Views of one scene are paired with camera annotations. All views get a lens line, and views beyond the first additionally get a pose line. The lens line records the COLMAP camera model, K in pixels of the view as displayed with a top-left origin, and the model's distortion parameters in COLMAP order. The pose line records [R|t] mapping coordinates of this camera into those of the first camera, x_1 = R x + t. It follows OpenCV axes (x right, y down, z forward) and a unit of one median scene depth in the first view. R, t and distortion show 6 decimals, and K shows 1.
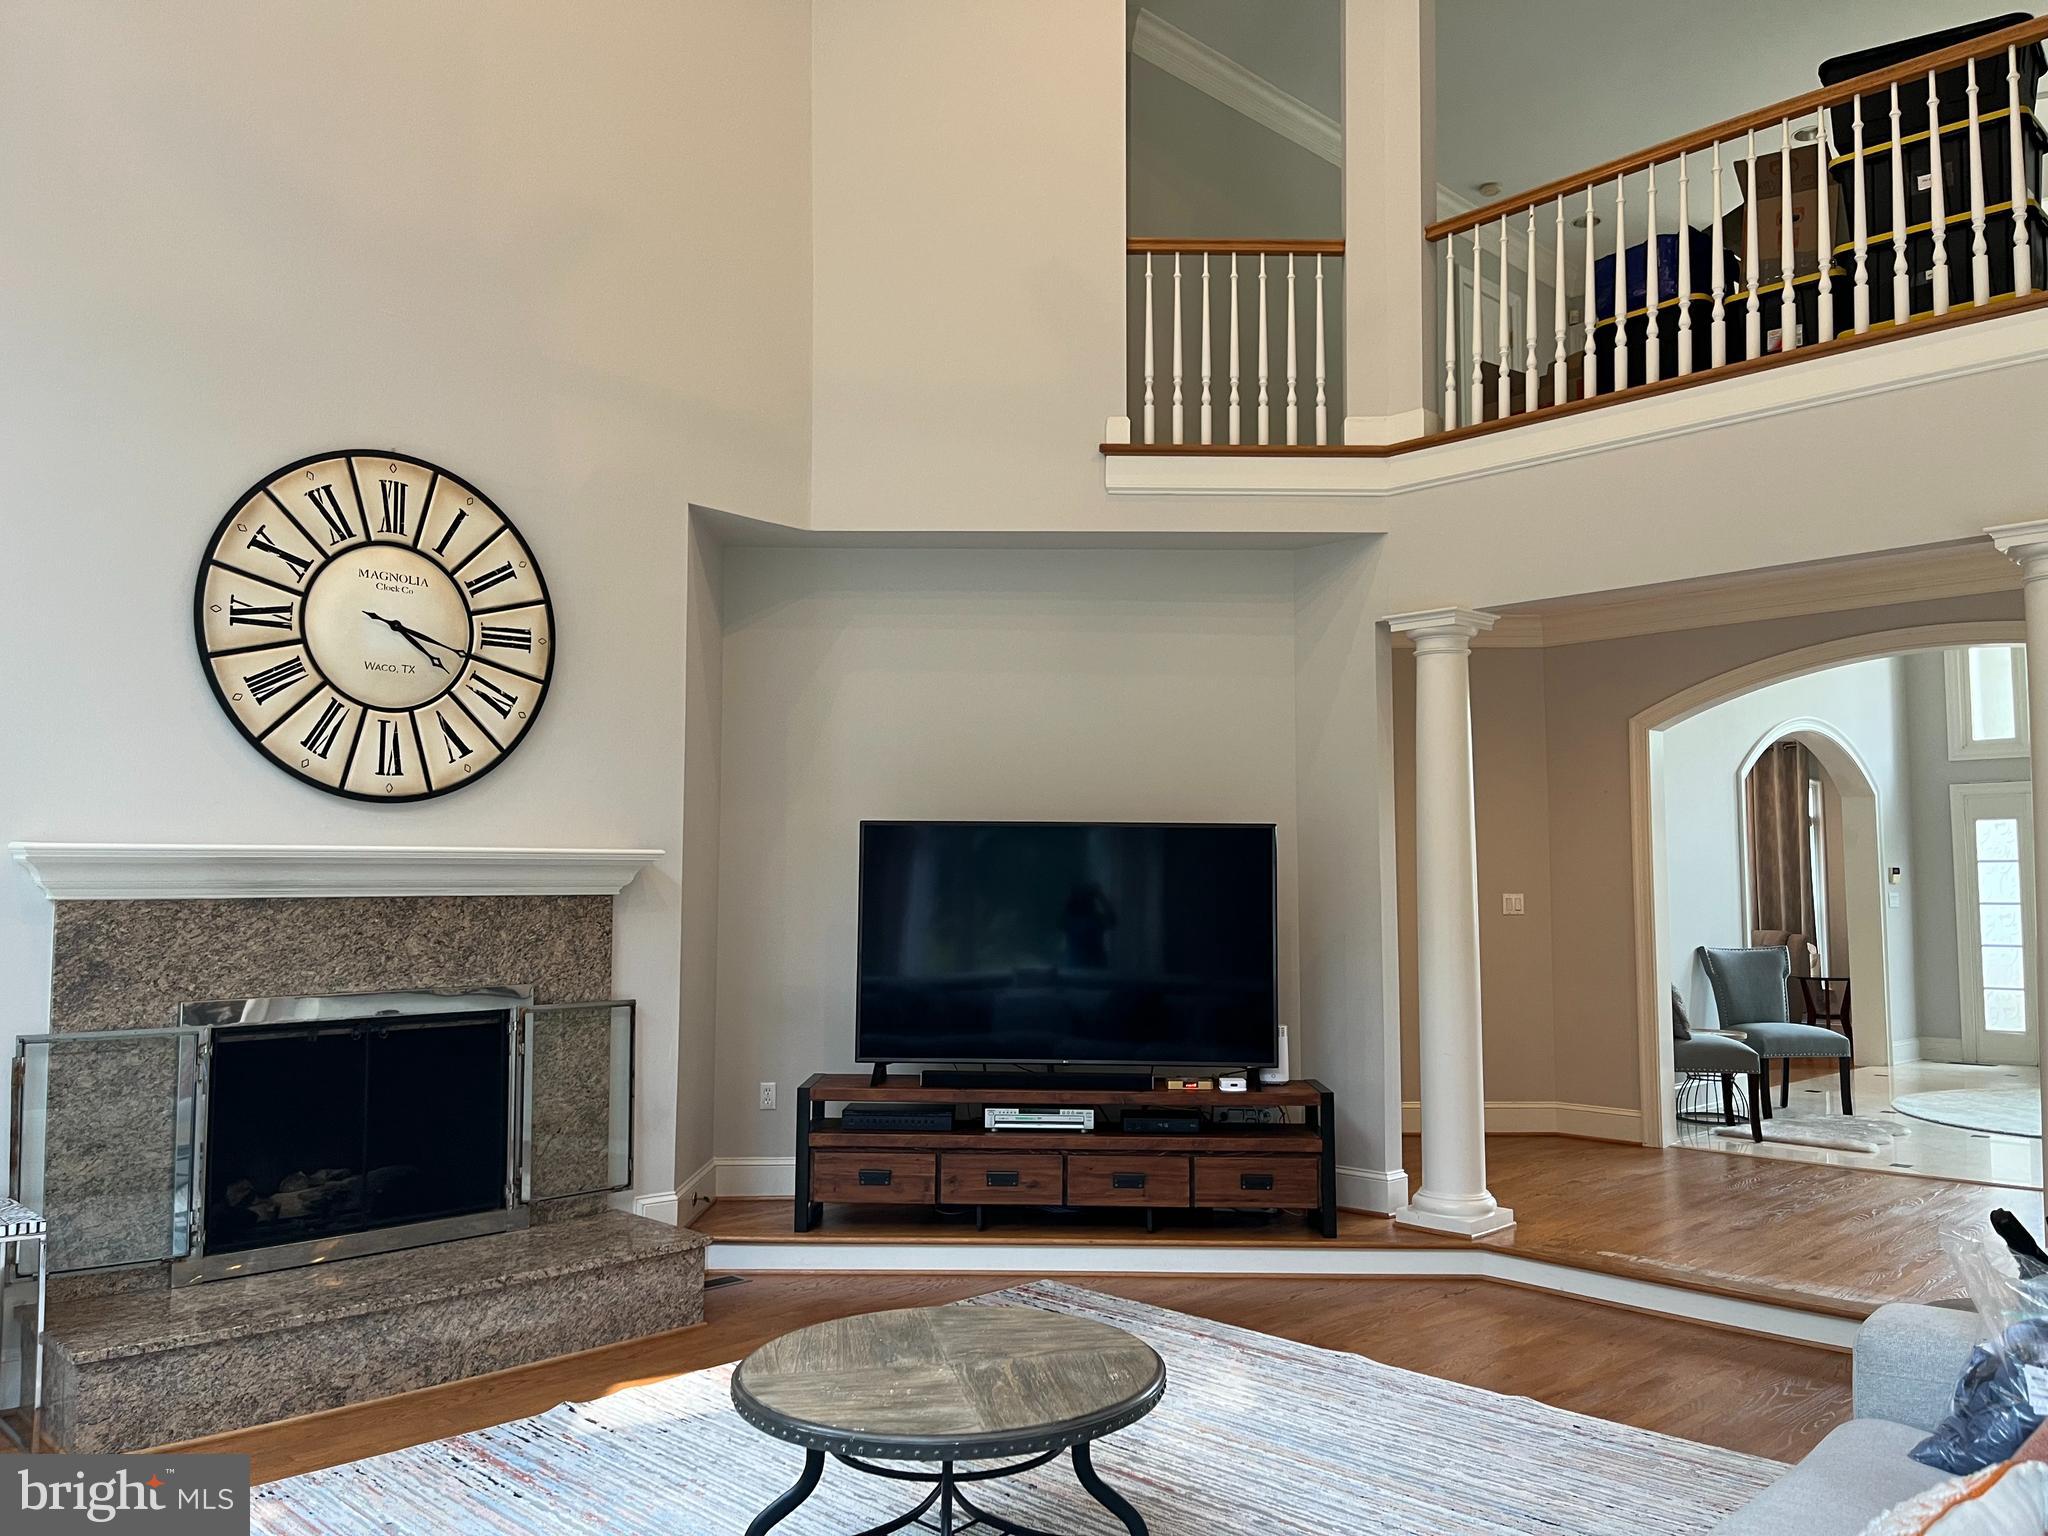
lens RADIAL K [[1526.2, 0, 1024.0], [0, 1526.2, 768.0], [0, 0, 1]] dist [0.056643, -0.059756]
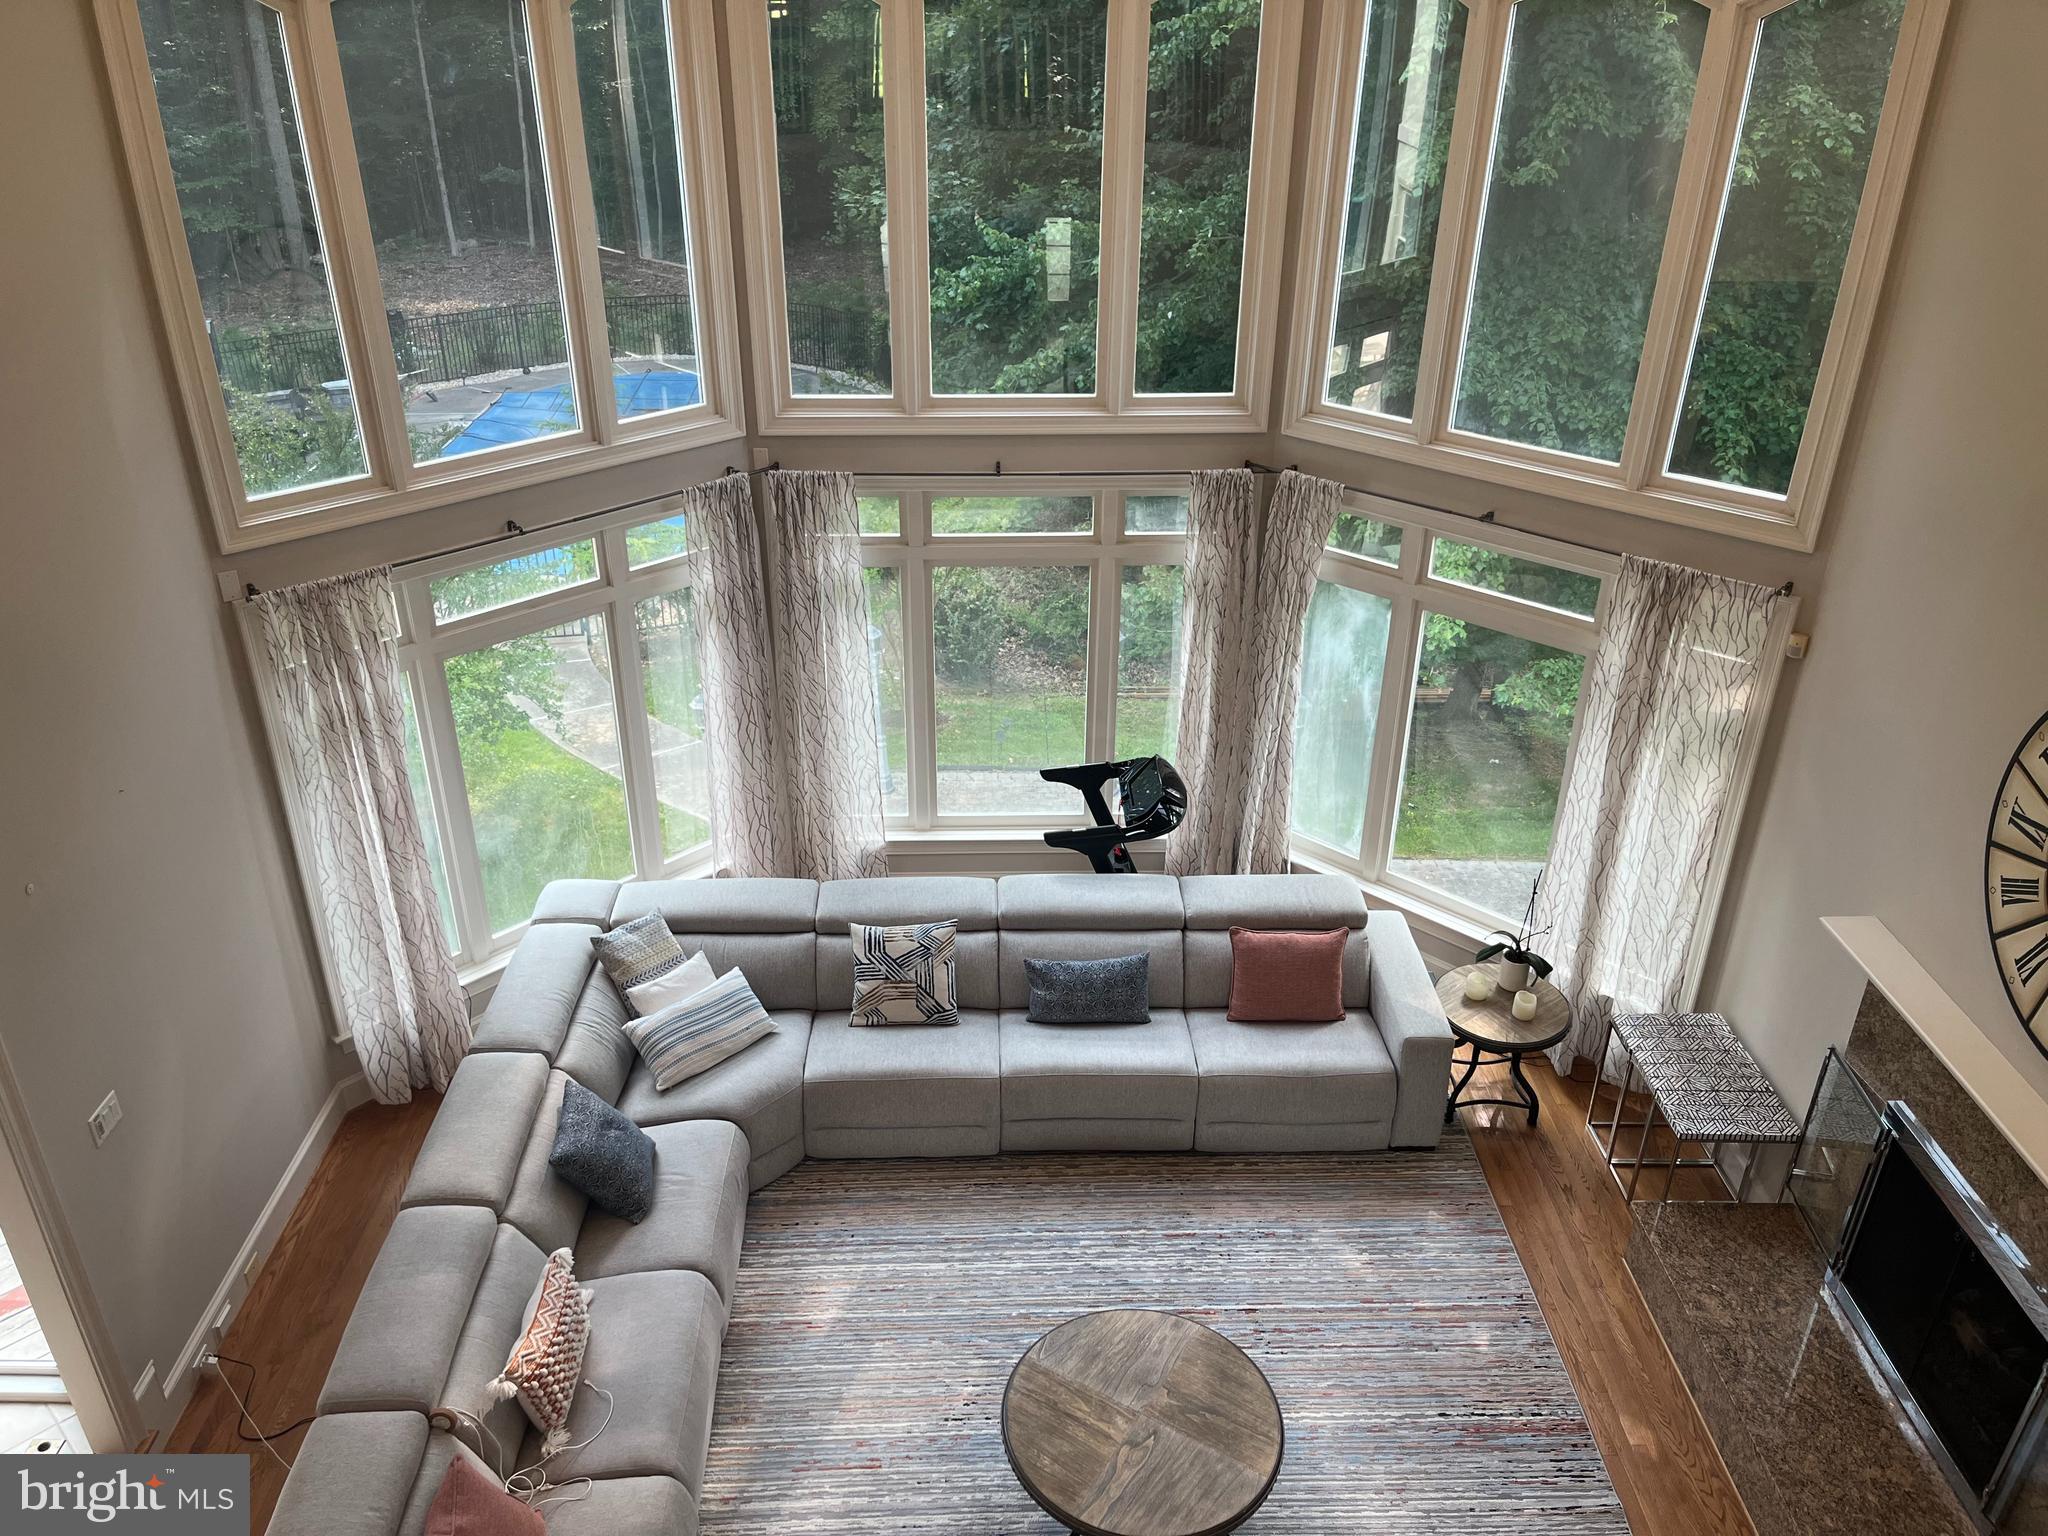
lens RADIAL K [[1526.2, 0, 1024.0], [0, 1526.2, 768.0], [0, 0, 1]] dist [0.056643, -0.059756]
pose [[-0.678774, 0.337465, -0.652215, 0.523331], [0.052350, 0.908132, 0.415398, -0.544178], [0.732479, 0.247817, -0.634083, 1.106013]]
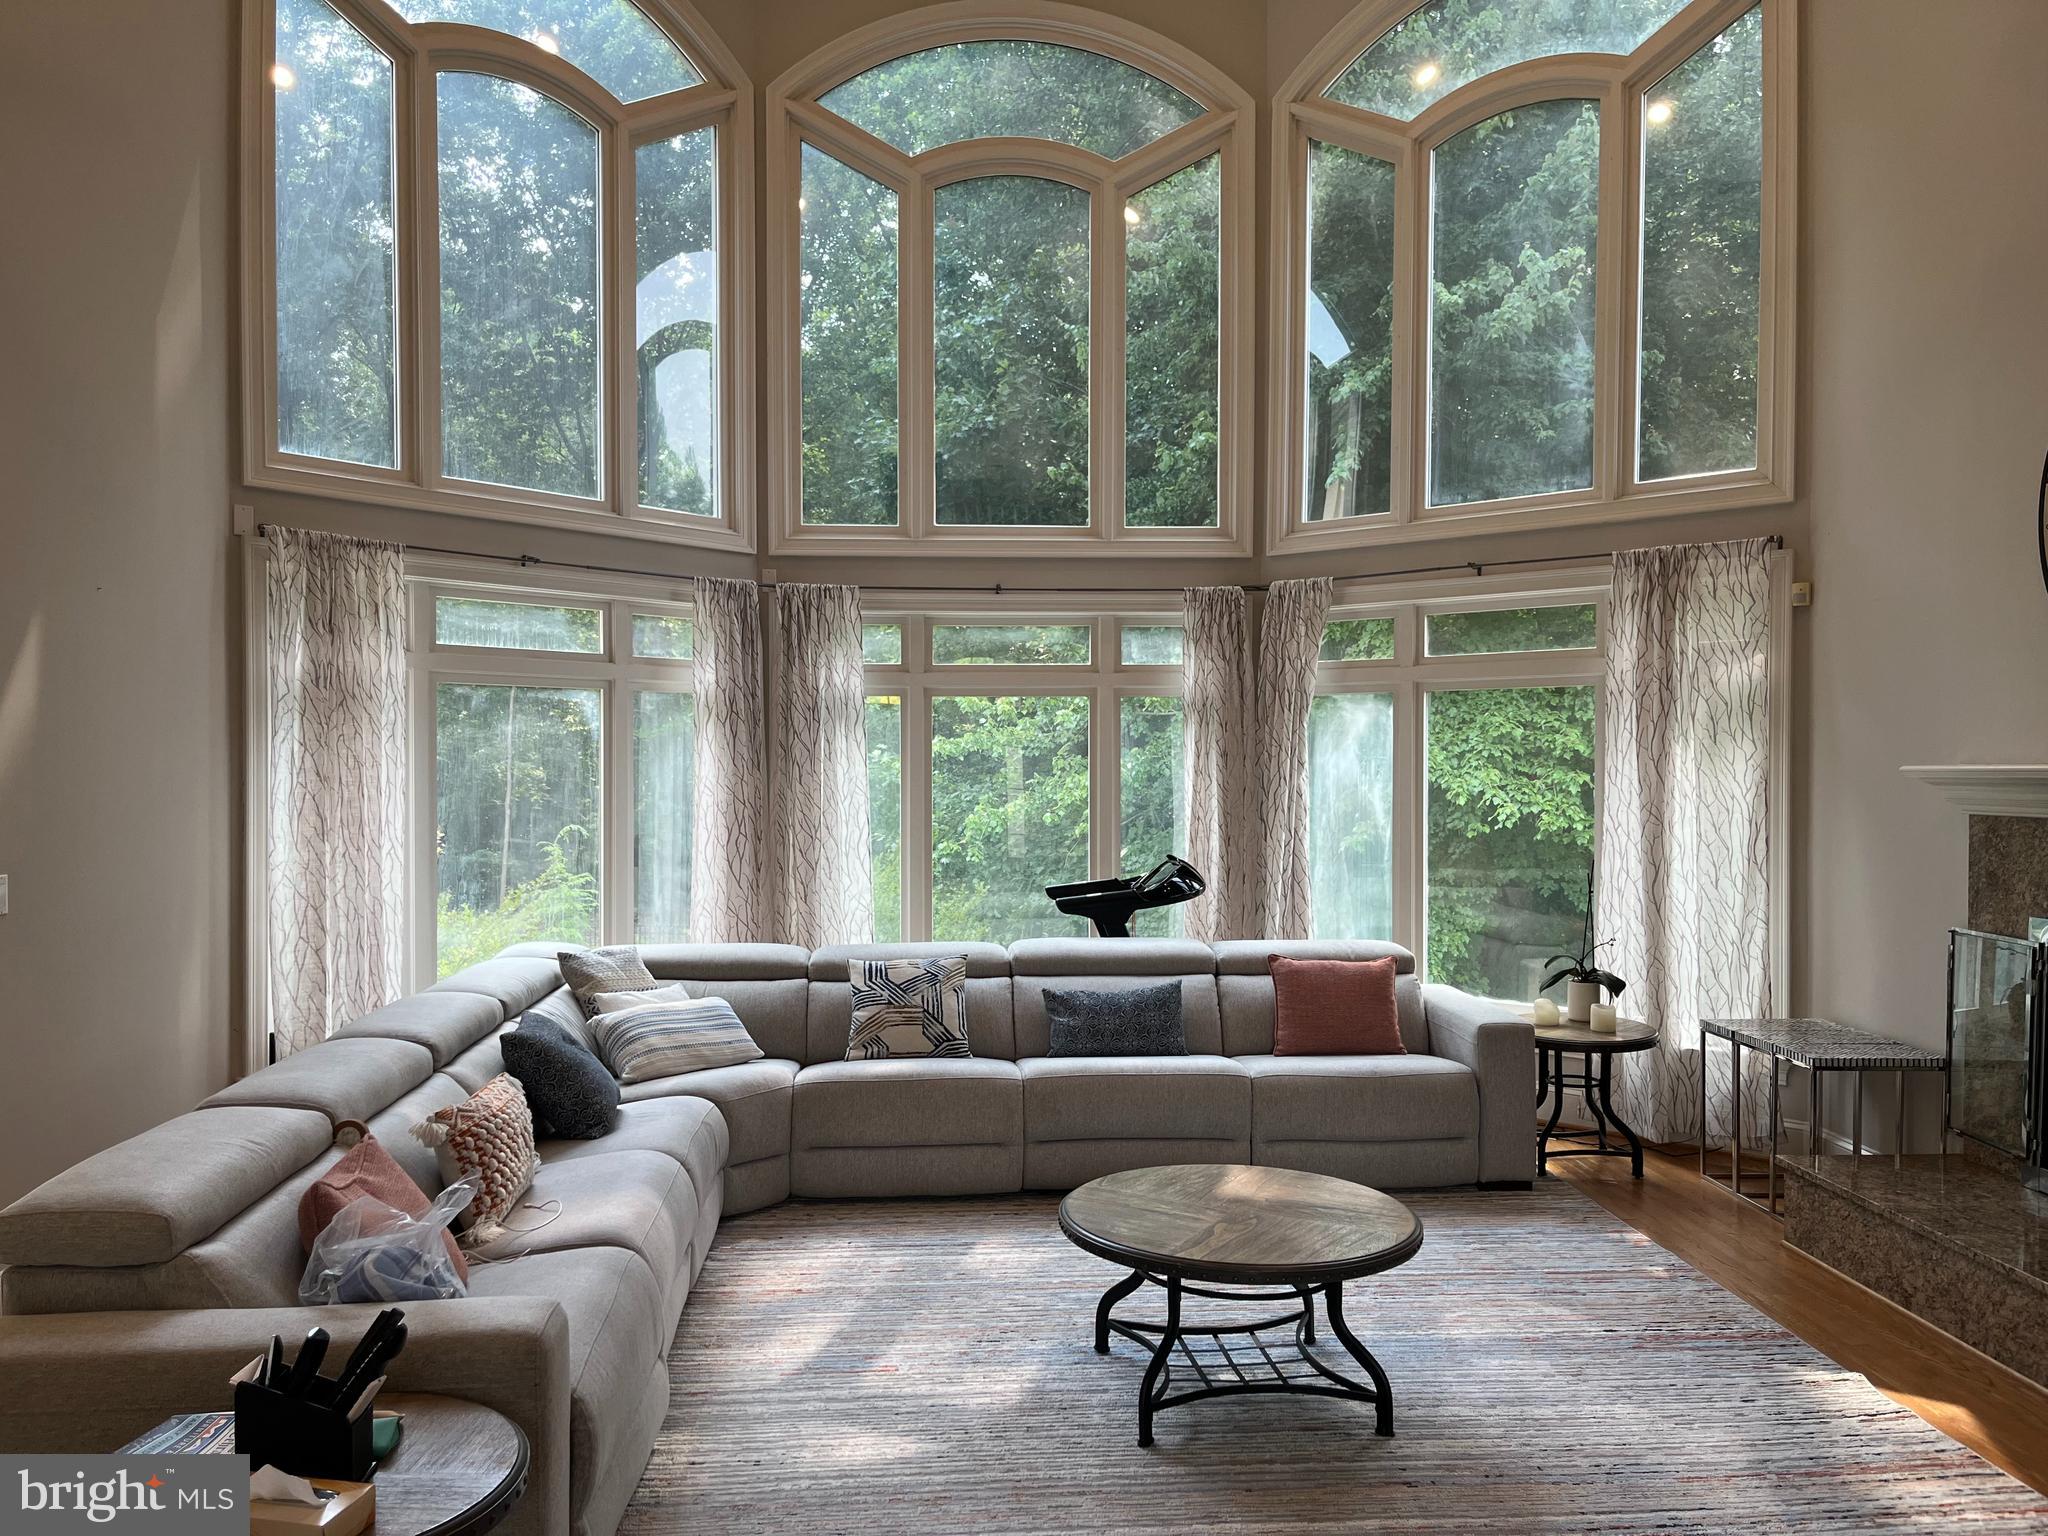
lens RADIAL K [[1525.6, 0, 1025.0], [0, 1525.6, 778.6], [0, 0, 1]] dist [0.065699, -0.072660]
pose [[-0.648306, 0.012133, -0.761283, 0.628206], [0.062209, 0.997374, -0.037081, 0.051446], [0.758834, -0.071398, -0.647358, 1.076140]]
